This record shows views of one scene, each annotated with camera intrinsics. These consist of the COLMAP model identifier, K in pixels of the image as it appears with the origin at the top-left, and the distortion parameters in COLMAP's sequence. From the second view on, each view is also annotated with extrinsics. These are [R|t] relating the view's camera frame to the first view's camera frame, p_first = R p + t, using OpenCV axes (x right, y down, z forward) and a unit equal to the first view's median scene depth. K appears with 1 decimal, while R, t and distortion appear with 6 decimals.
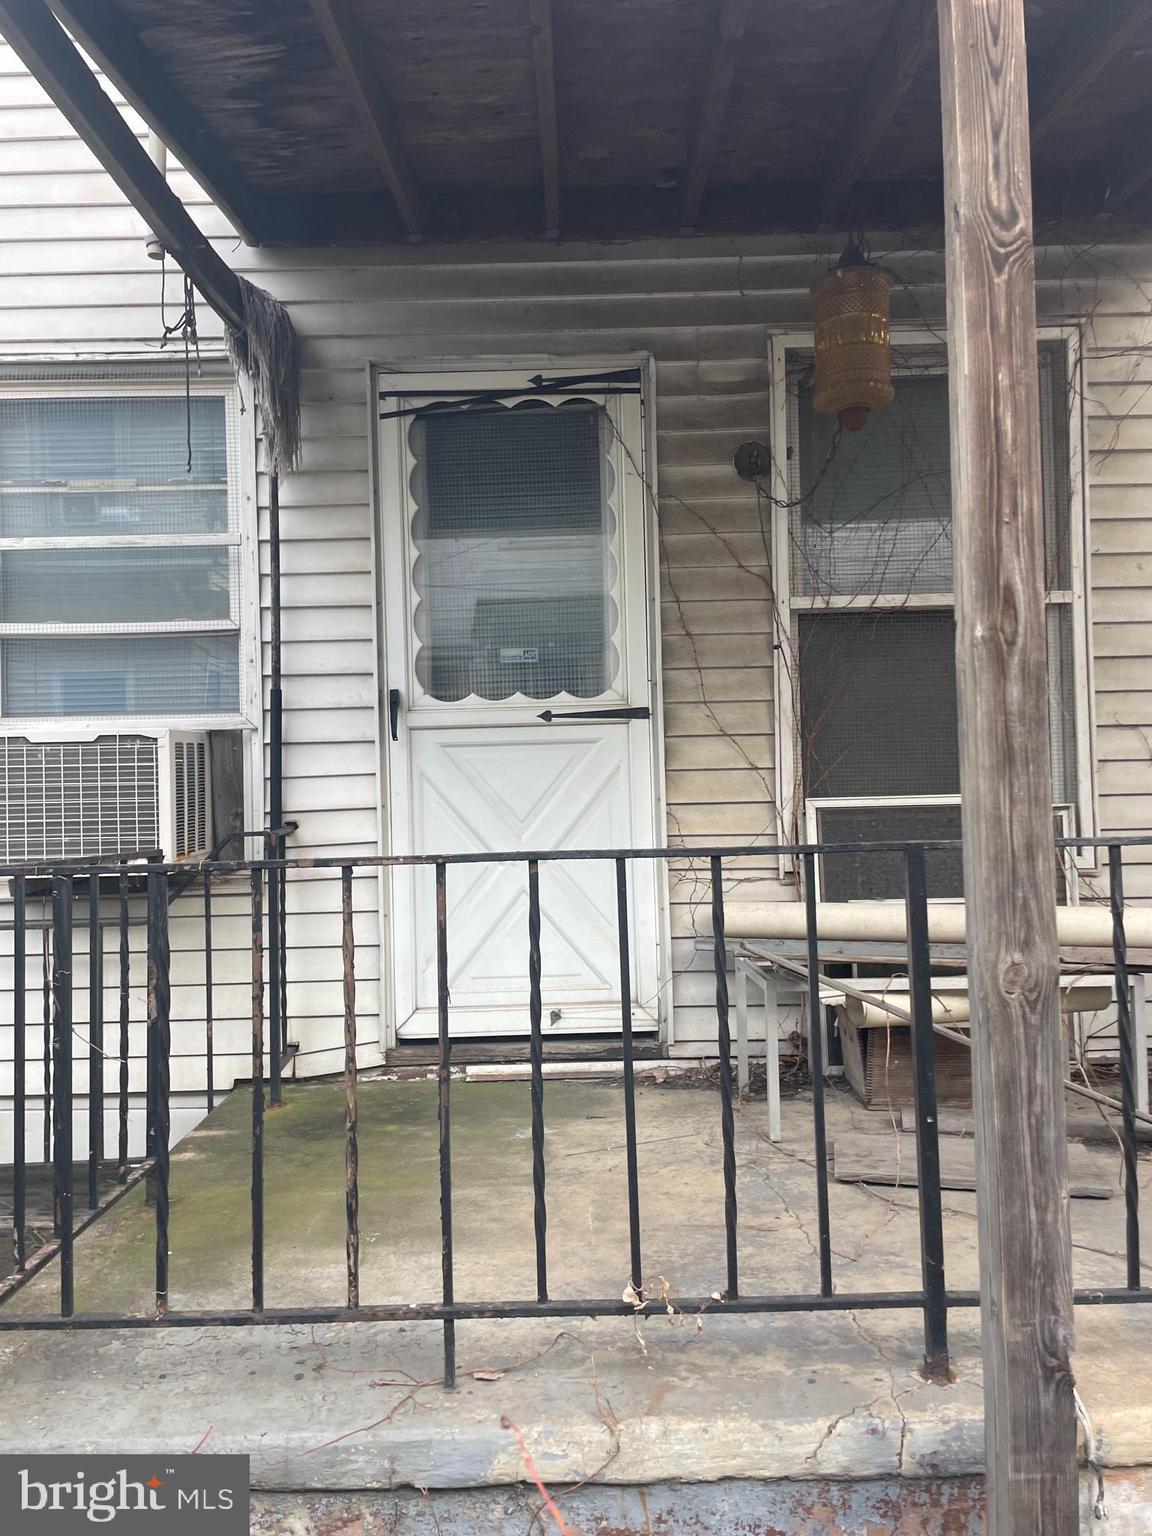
lens RADIAL K [[1125.1, 0, 574.3], [0, 1125.1, 739.6], [0, 0, 1]] dist [0.089279, -0.116058]
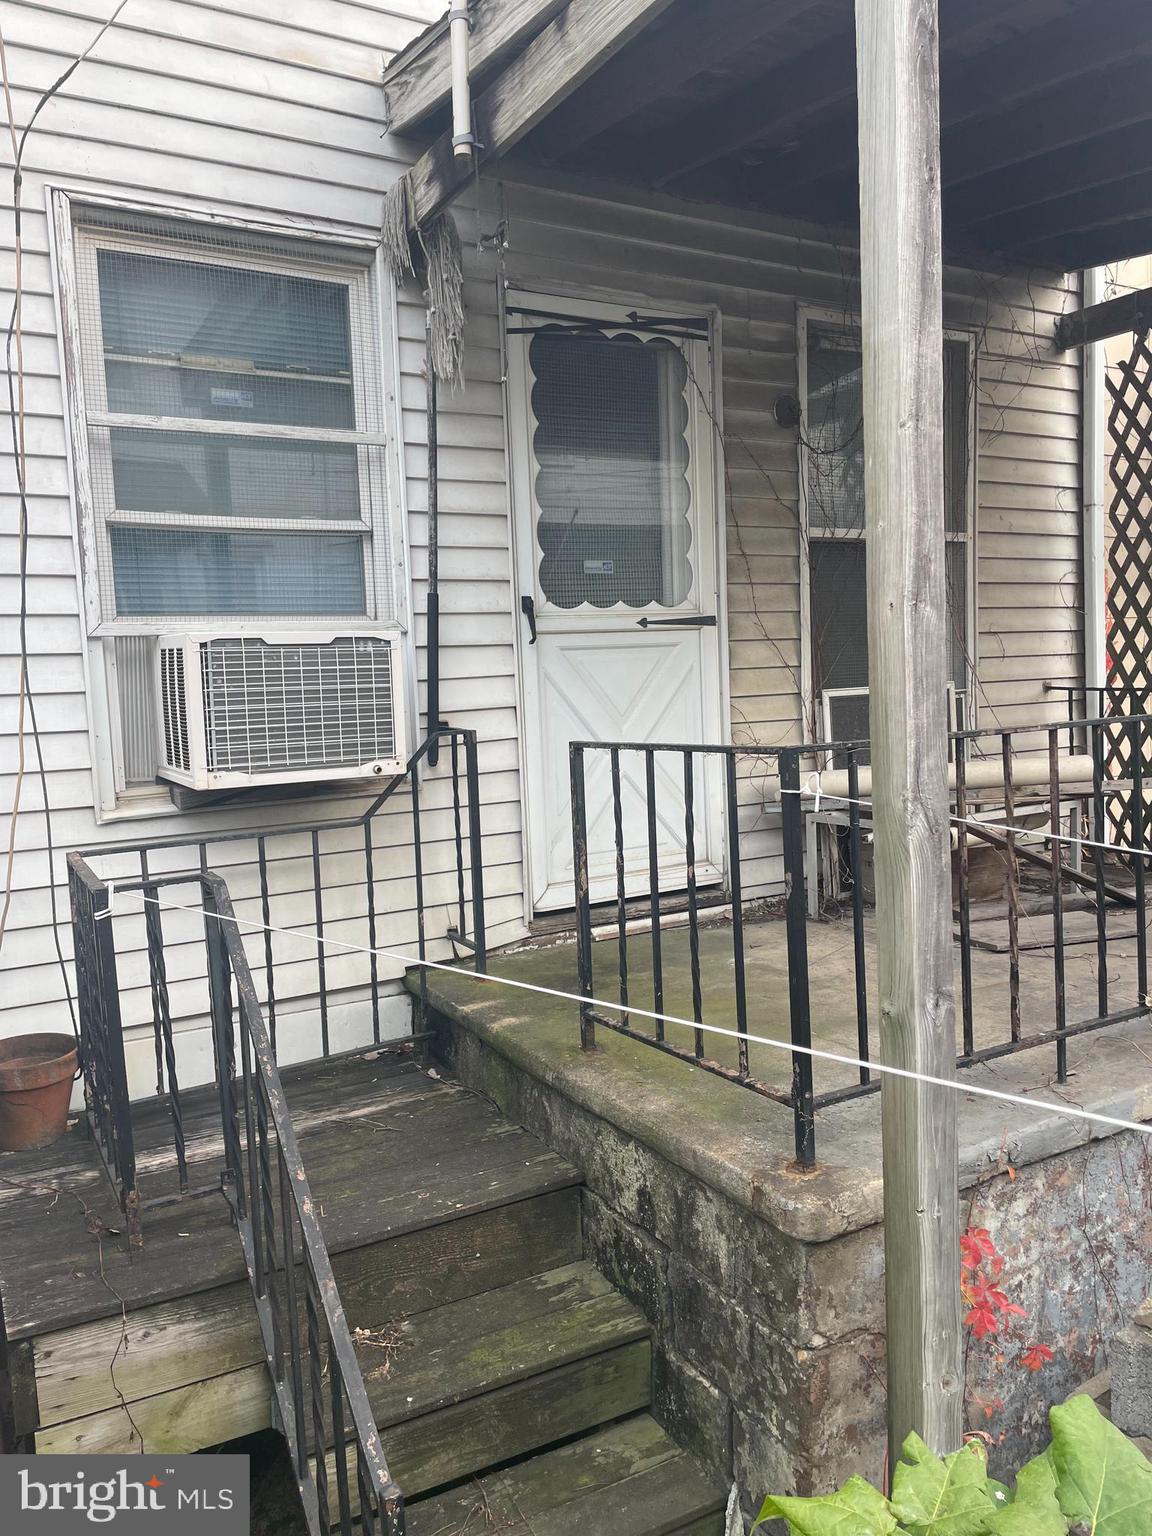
lens RADIAL K [[1125.1, 0, 574.3], [0, 1125.1, 739.6], [0, 0, 1]] dist [0.089279, -0.116058]
pose [[0.868326, -0.040109, 0.494369, -0.652378], [-0.002014, 0.996432, 0.084379, 0.001403], [-0.495990, -0.074264, 0.865147, 0.037868]]
